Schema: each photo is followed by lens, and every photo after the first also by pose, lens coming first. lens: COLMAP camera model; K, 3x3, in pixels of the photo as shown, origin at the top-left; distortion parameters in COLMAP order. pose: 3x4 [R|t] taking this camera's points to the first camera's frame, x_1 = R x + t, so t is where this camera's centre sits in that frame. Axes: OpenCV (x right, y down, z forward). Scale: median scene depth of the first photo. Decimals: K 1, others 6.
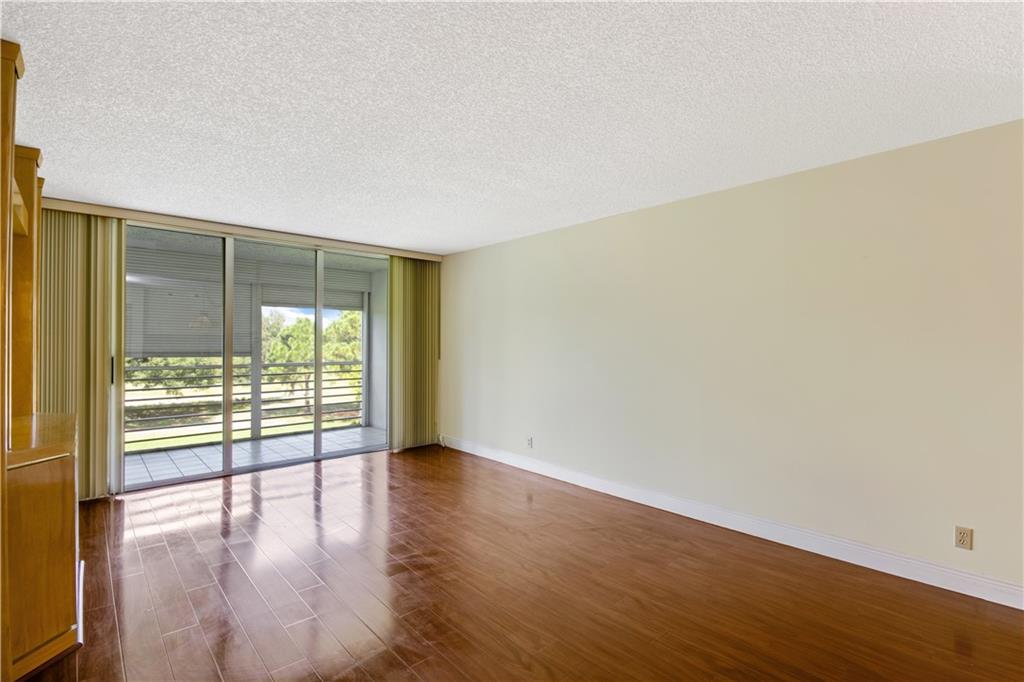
lens RADIAL K [[478.7, 0, 530.3], [0, 478.7, 338.2], [0, 0, 1]] dist [-0.000491, -0.000116]
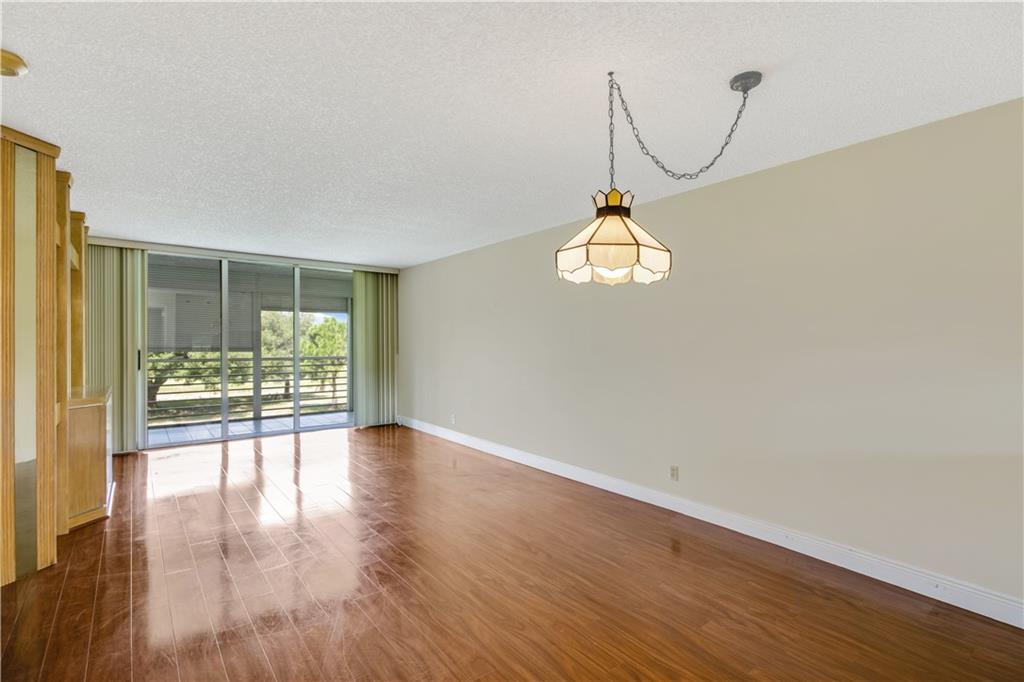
lens RADIAL K [[490.0, 0, 512.0], [0, 490.0, 341.0], [0, 0, 1]] dist [0.038692, -0.000210]
pose [[0.994666, -0.001594, -0.103139, 0.219270], [0.002612, 0.999949, 0.009738, 0.000568], [0.103118, -0.009956, 0.994619, -0.206015]]
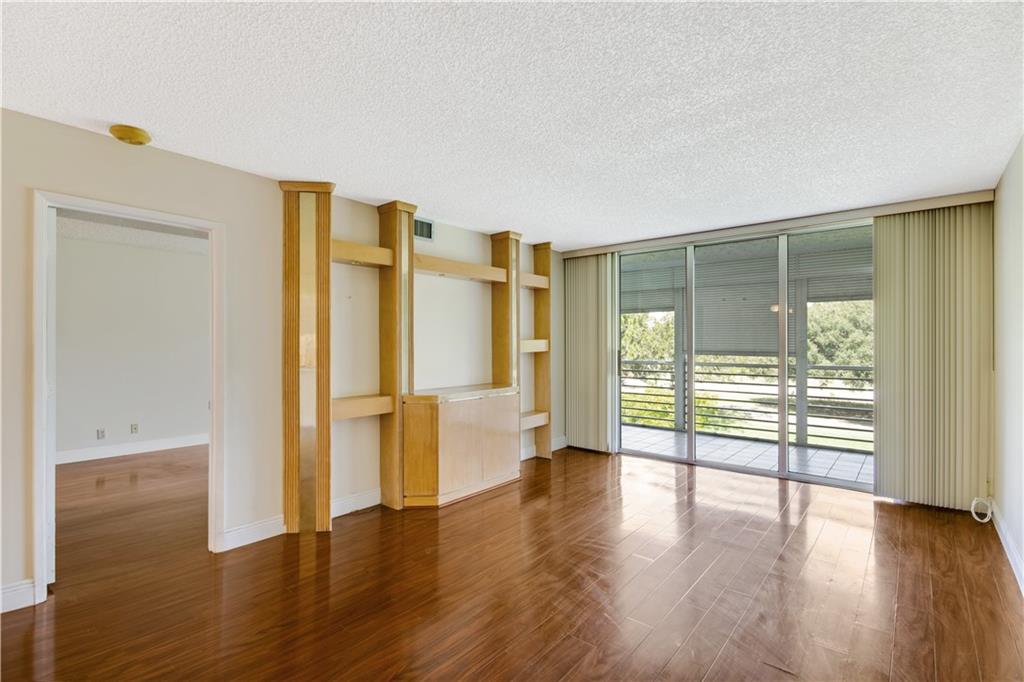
lens RADIAL K [[478.8, 0, 495.7], [0, 478.8, 340.6], [0, 0, 1]] dist [-0.001278, -0.000038]
pose [[0.116667, -0.005178, -0.993158, 0.294495], [0.010210, 0.999940, -0.004014, 0.004130], [0.993119, -0.009672, 0.116713, 0.317387]]
